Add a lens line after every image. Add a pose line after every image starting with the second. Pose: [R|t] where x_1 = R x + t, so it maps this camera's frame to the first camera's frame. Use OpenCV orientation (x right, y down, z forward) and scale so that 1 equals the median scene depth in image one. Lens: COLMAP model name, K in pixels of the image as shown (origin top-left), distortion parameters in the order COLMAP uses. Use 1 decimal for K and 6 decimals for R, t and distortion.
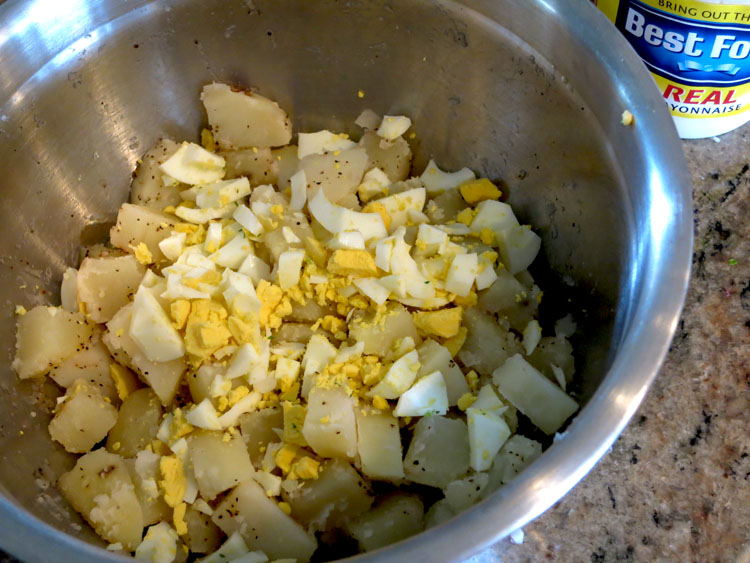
lens RADIAL K [[1065.5, 0, 375.0], [0, 1065.5, 281.5], [0, 0, 1]] dist [-0.162377, 0.083371]
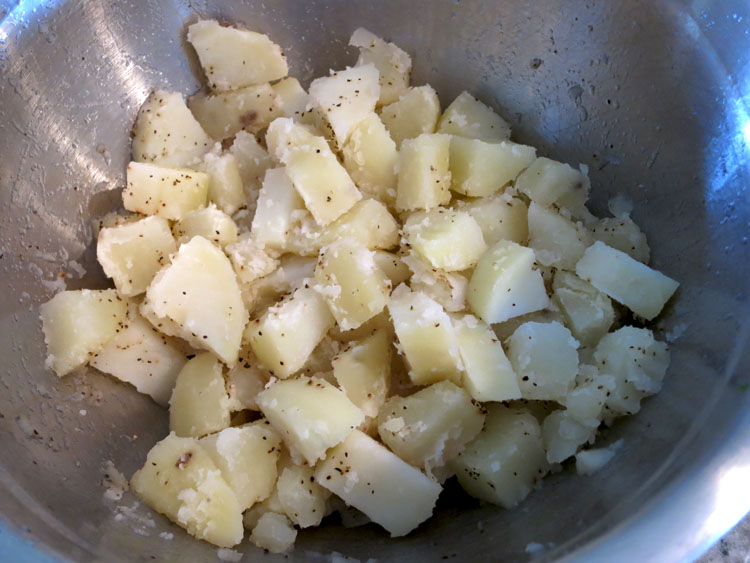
lens RADIAL K [[726.3, 0, 375.0], [0, 726.3, 281.5], [0, 0, 1]] dist [-0.066803, -0.017640]
pose [[0.974332, -0.193673, 0.114750, -0.130840], [0.182246, 0.977848, 0.102957, 0.000967], [-0.132148, -0.079401, 0.988045, 0.368688]]
